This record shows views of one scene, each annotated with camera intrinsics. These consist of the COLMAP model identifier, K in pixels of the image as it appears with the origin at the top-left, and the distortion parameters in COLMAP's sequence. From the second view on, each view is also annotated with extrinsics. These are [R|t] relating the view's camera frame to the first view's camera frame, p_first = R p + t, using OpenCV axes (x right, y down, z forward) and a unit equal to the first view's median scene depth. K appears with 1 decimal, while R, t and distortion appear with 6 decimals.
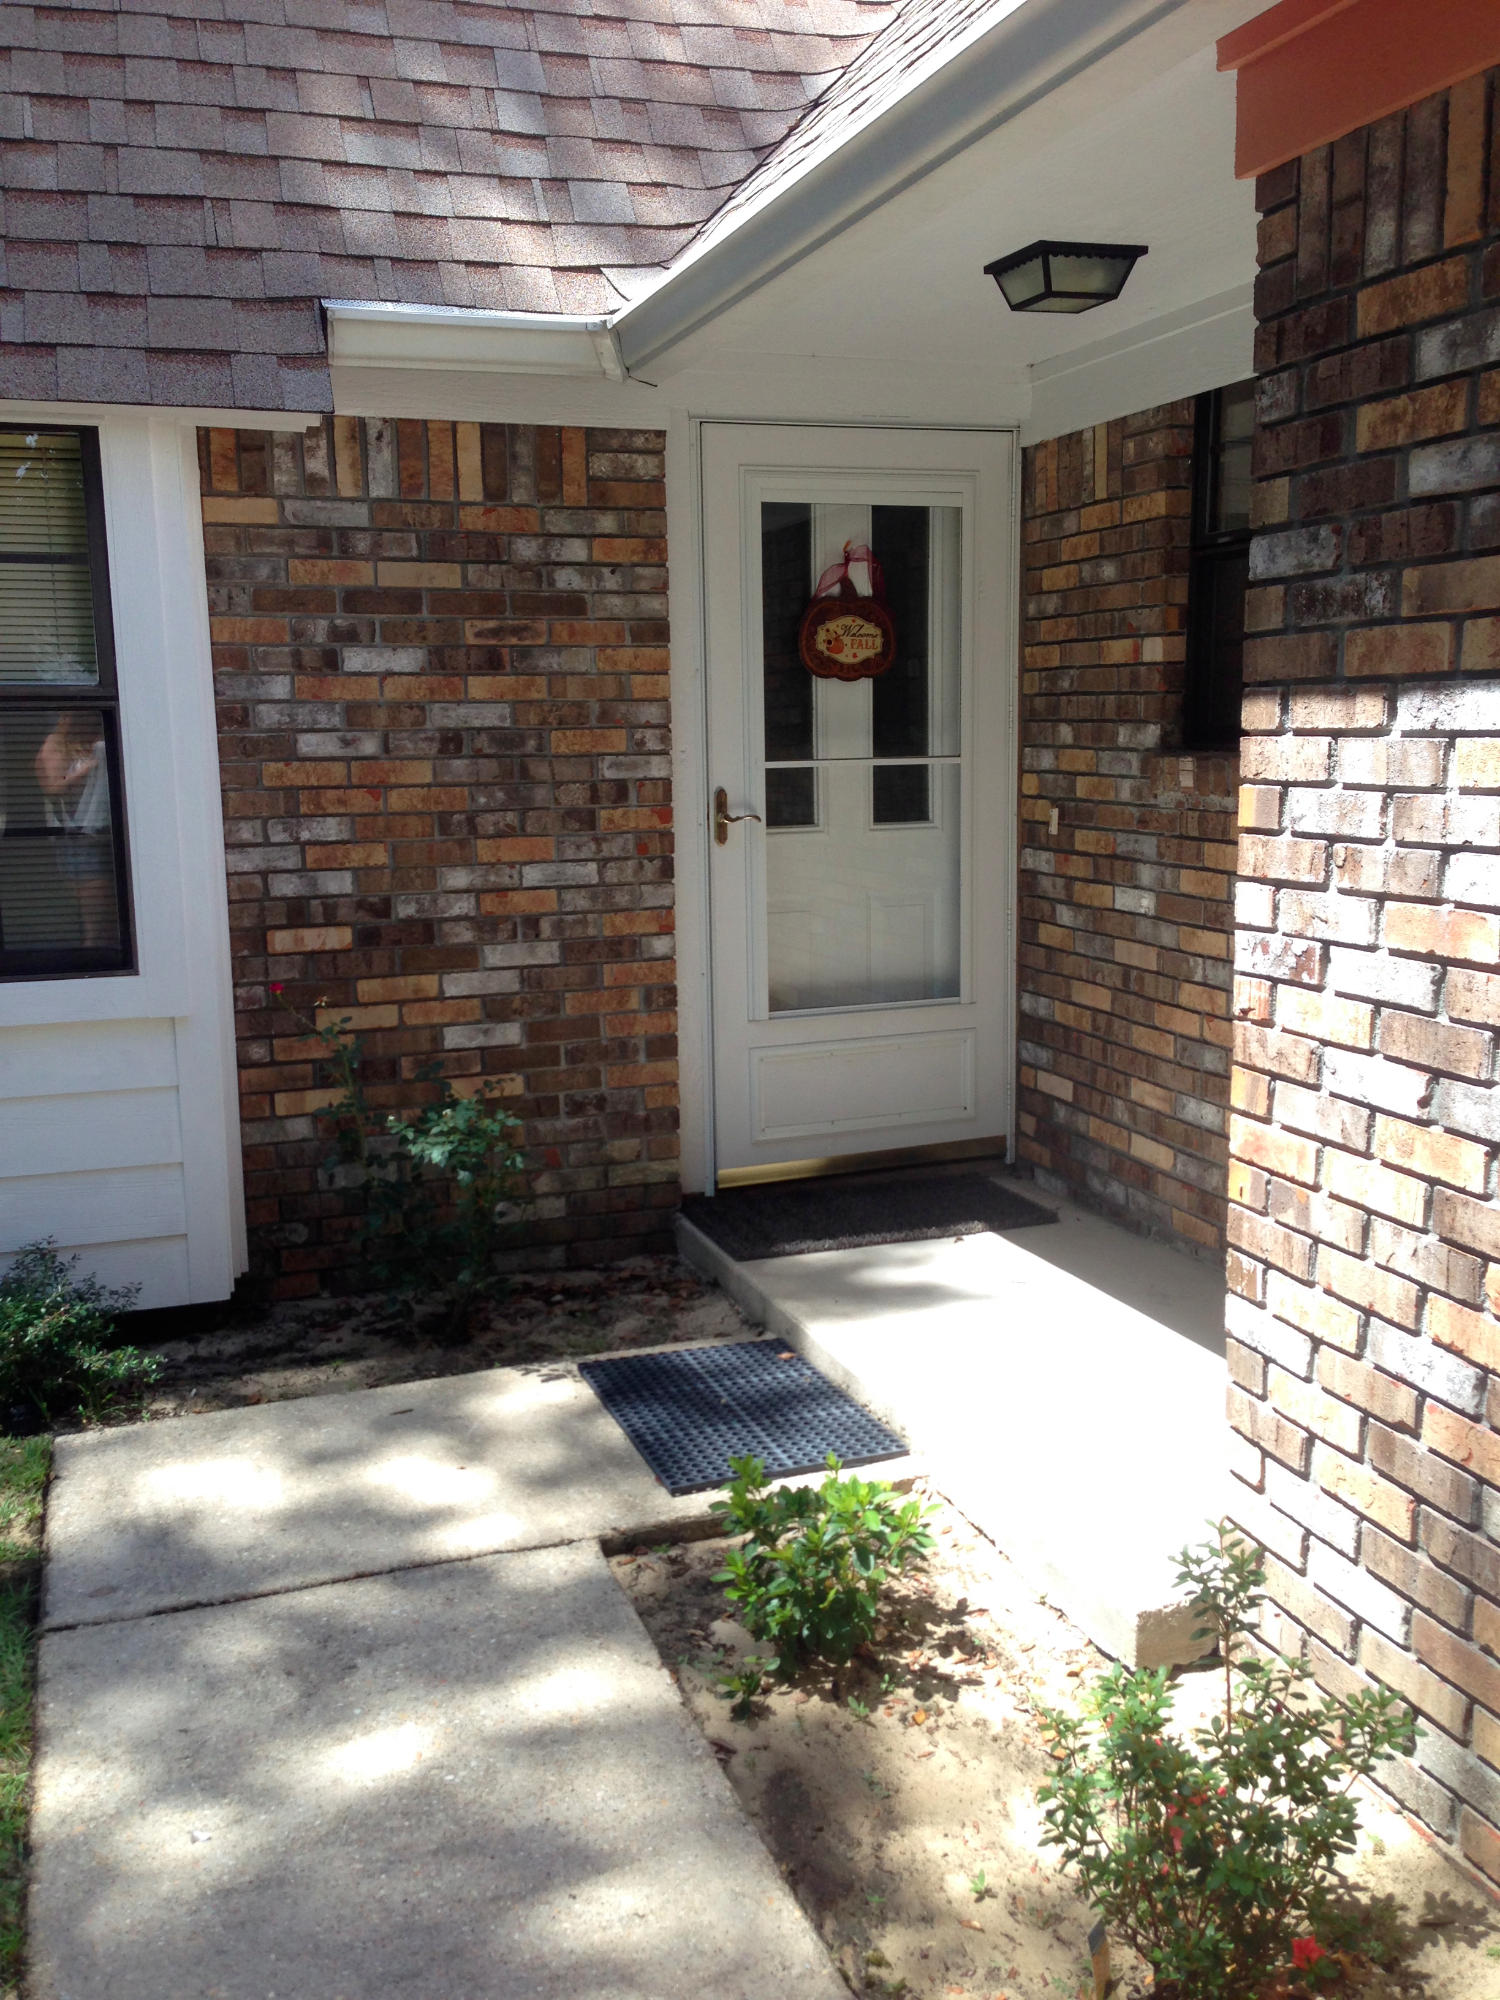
lens RADIAL K [[1858.1, 0, 748.9], [0, 1858.1, 1002.8], [0, 0, 1]] dist [0.063316, 0.000000]
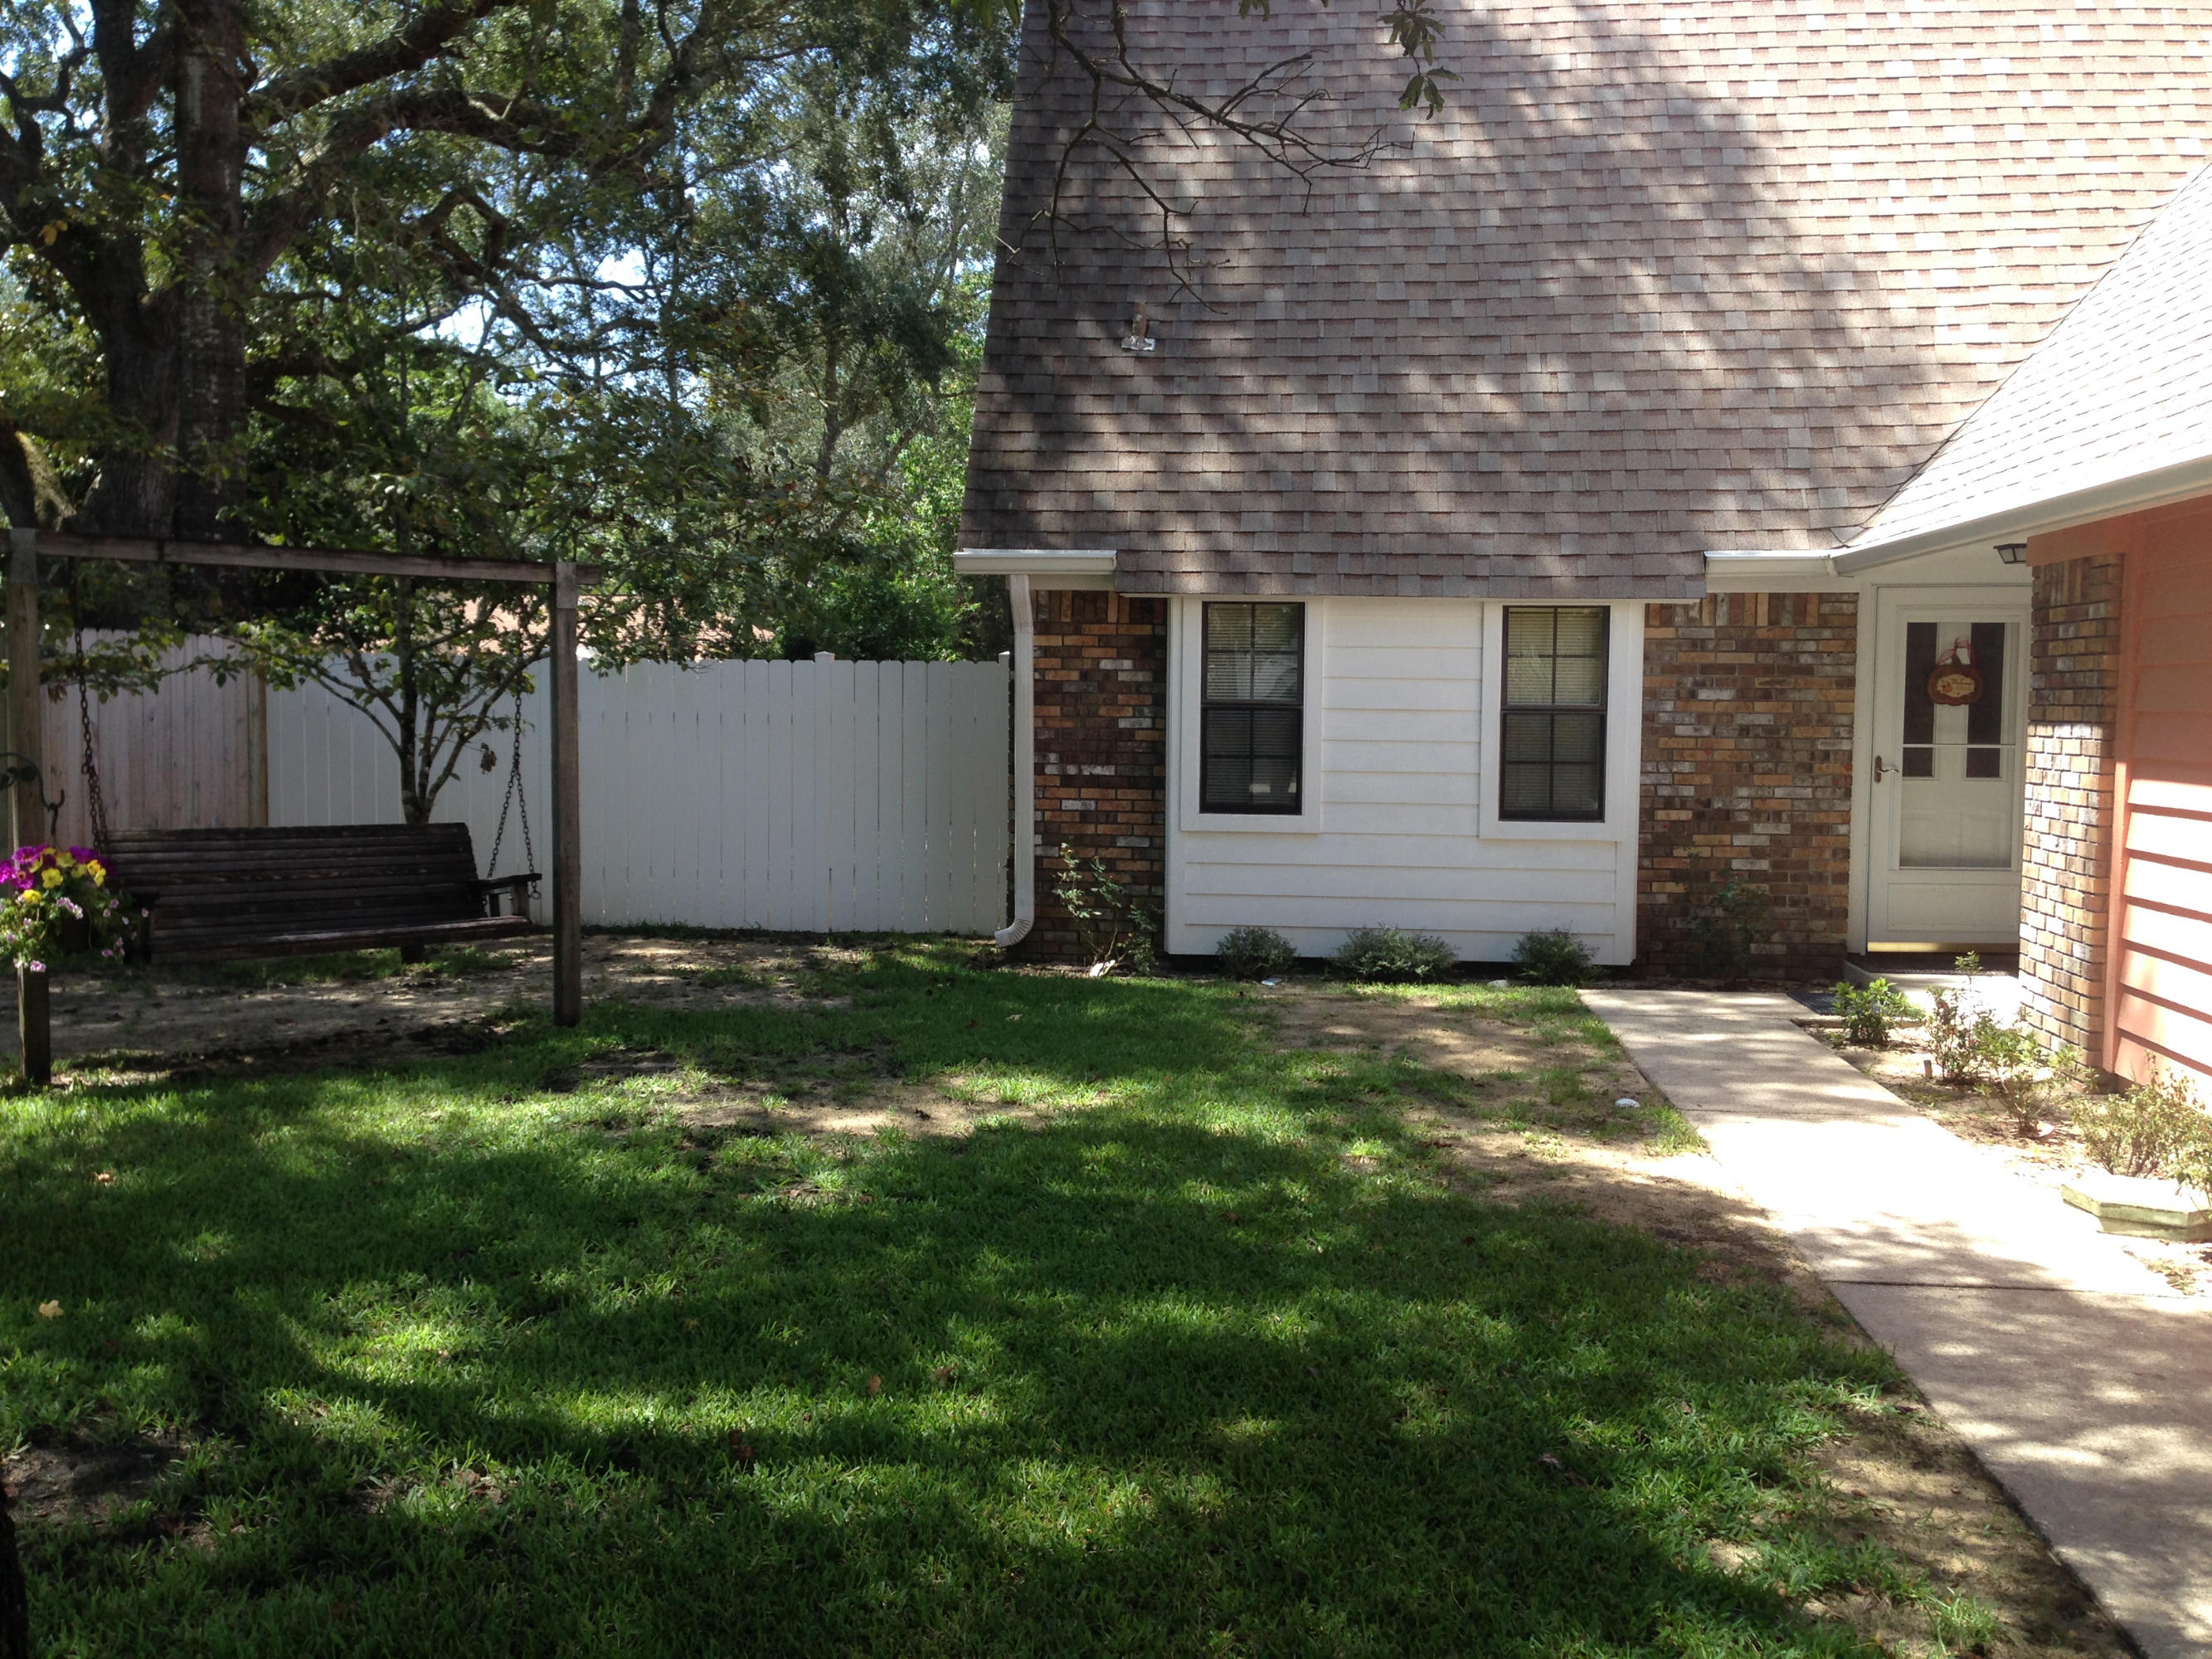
lens RADIAL K [[2055.1, 0, 1048.5], [0, 2055.1, 816.0], [0, 0, 1]] dist [0.063316, 0.000000]
pose [[0.895923, 0.047806, -0.441629, 0.191861], [-0.088889, 0.993378, -0.072794, 0.214760], [0.435225, 0.104474, 0.894240, -1.560260]]
